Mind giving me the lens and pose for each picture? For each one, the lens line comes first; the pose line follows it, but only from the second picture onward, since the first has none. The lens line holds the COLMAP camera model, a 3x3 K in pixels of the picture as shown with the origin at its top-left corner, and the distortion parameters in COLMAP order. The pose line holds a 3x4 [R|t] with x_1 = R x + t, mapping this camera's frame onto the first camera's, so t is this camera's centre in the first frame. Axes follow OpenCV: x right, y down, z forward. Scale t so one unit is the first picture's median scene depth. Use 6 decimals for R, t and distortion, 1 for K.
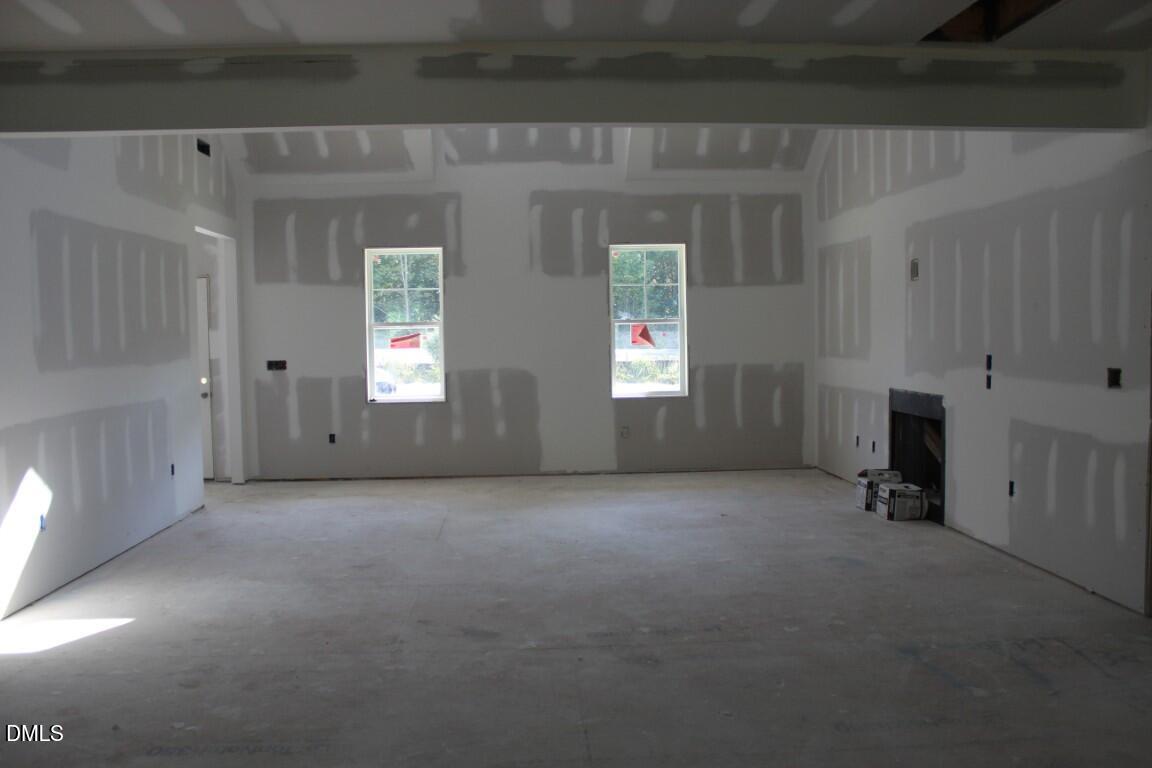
lens RADIAL K [[952.7, 0, 576.0], [0, 952.7, 384.0], [0, 0, 1]] dist [-0.116208, 0.002141]
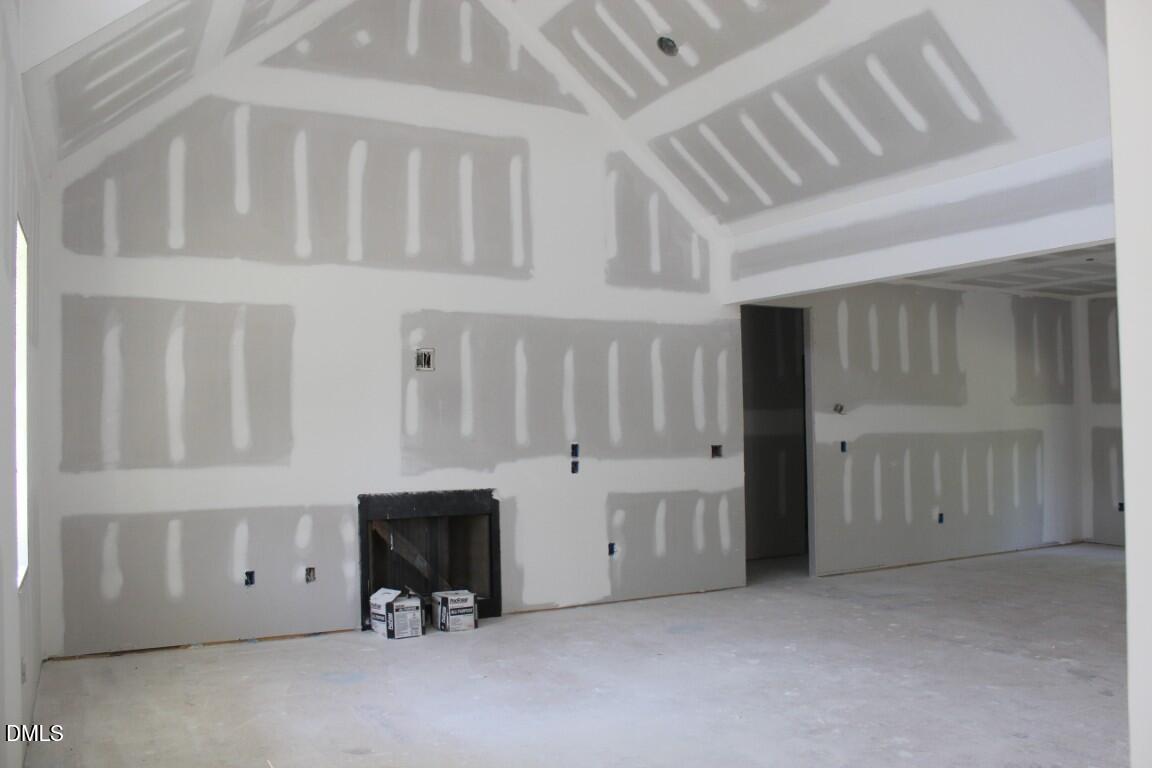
lens RADIAL K [[952.7, 0, 576.0], [0, 952.7, 384.0], [0, 0, 1]] dist [-0.116208, 0.002141]
pose [[-0.407784, 0.042669, 0.912081, -0.657138], [0.061214, 0.997938, -0.019318, -0.083520], [-0.911024, 0.047955, -0.409555, 1.477767]]
